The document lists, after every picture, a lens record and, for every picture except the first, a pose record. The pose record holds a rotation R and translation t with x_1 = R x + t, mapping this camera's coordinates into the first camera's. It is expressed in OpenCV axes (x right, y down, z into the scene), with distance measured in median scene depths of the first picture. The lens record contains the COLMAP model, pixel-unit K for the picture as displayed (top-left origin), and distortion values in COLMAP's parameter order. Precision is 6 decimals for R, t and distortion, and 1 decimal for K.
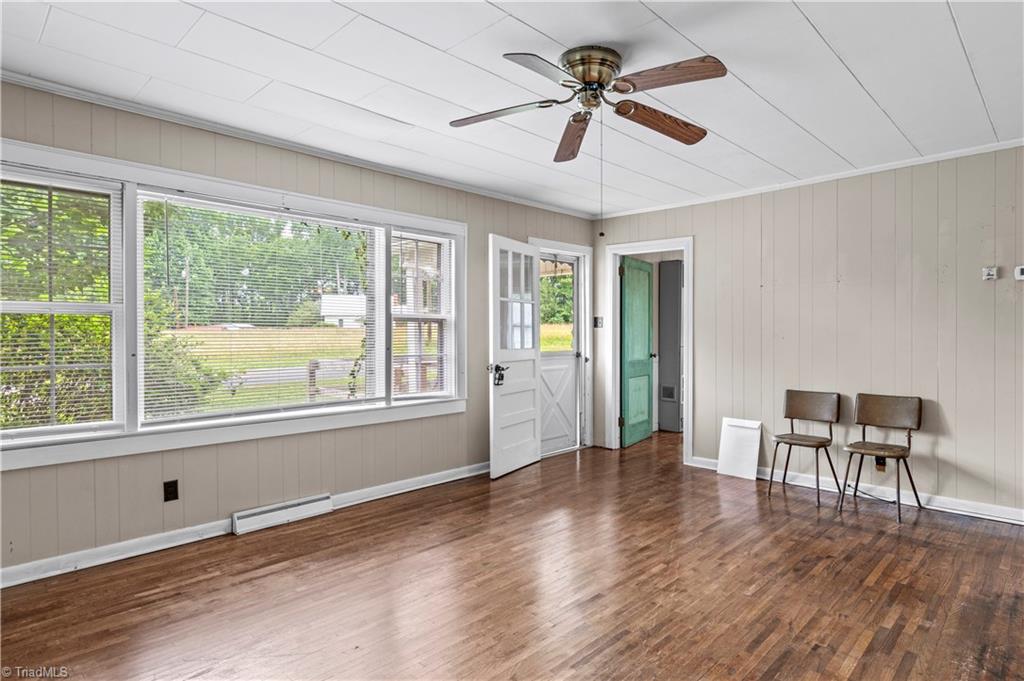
lens RADIAL K [[559.1, 0, 532.6], [0, 559.1, 344.2], [0, 0, 1]] dist [0.003472, 0.000474]
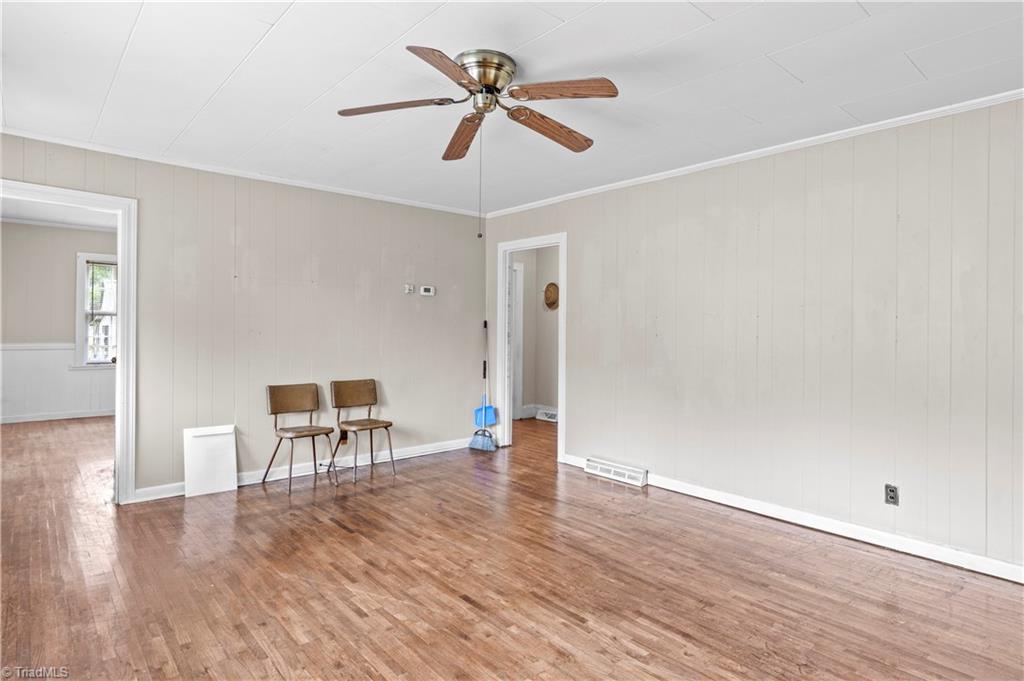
lens RADIAL K [[558.9, 0, 540.3], [0, 558.9, 332.5], [0, 0, 1]] dist [0.000793, -0.000598]
pose [[0.061125, -0.004676, 0.998119, -0.740444], [0.007360, 0.999964, 0.004234, -0.019781], [-0.998103, 0.007087, 0.061157, 0.690579]]
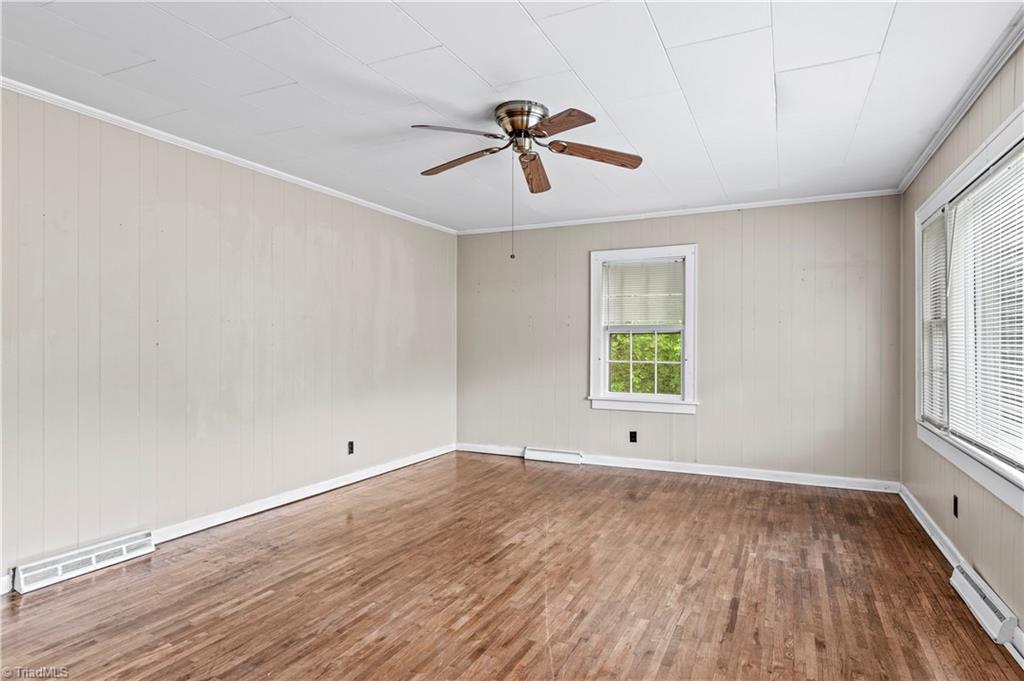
lens RADIAL K [[559.1, 0, 532.6], [0, 559.1, 344.2], [0, 0, 1]] dist [0.003472, 0.000474]
pose [[-0.945046, -0.001737, -0.326932, 0.383137], [-0.009072, 0.999740, 0.020911, -0.034358], [0.326810, 0.022728, -0.944817, 1.749875]]
